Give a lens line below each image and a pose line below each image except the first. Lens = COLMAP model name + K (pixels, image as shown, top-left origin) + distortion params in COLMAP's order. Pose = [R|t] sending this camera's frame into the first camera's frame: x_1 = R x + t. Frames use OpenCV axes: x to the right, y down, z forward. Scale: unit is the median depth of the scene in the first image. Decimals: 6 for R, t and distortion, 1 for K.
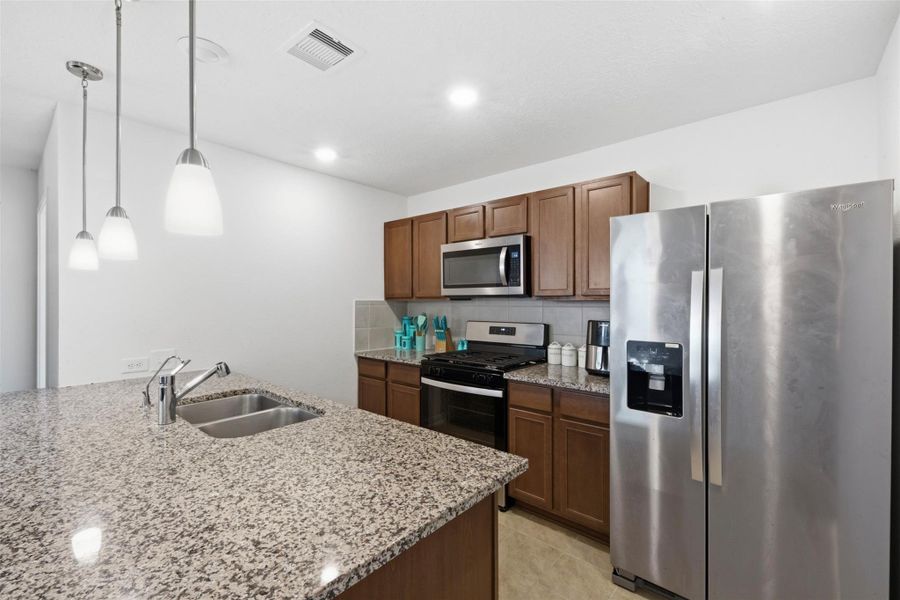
lens RADIAL K [[401.3, 0, 447.0], [0, 401.3, 298.1], [0, 0, 1]] dist [0.005180, -0.002154]
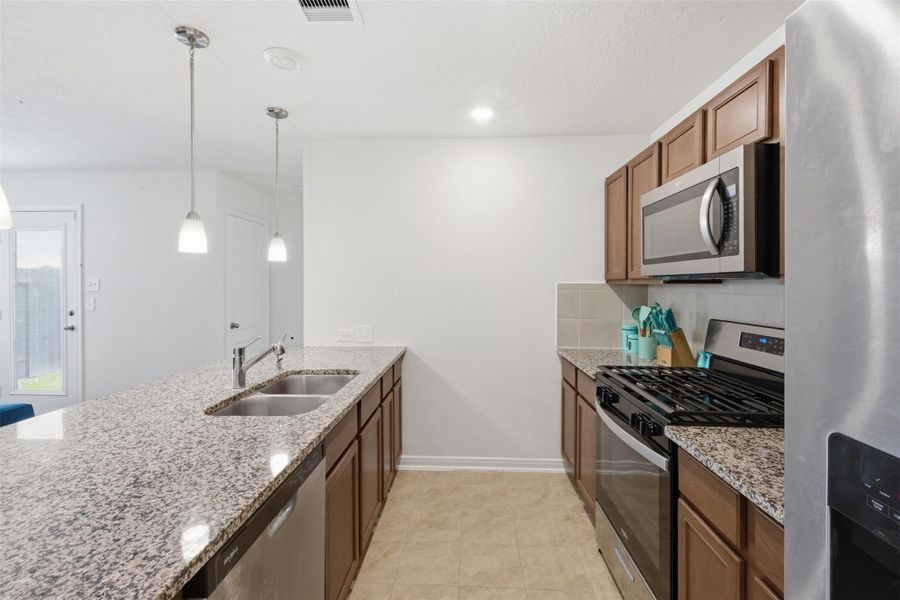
lens RADIAL K [[401.3, 0, 444.2], [0, 401.3, 287.2], [0, 0, 1]] dist [0.005180, -0.002154]
pose [[0.613195, 0.008256, -0.789889, 0.464971], [0.006079, 0.999866, 0.015170, -0.000734], [0.789908, -0.014104, 0.613063, 0.569157]]
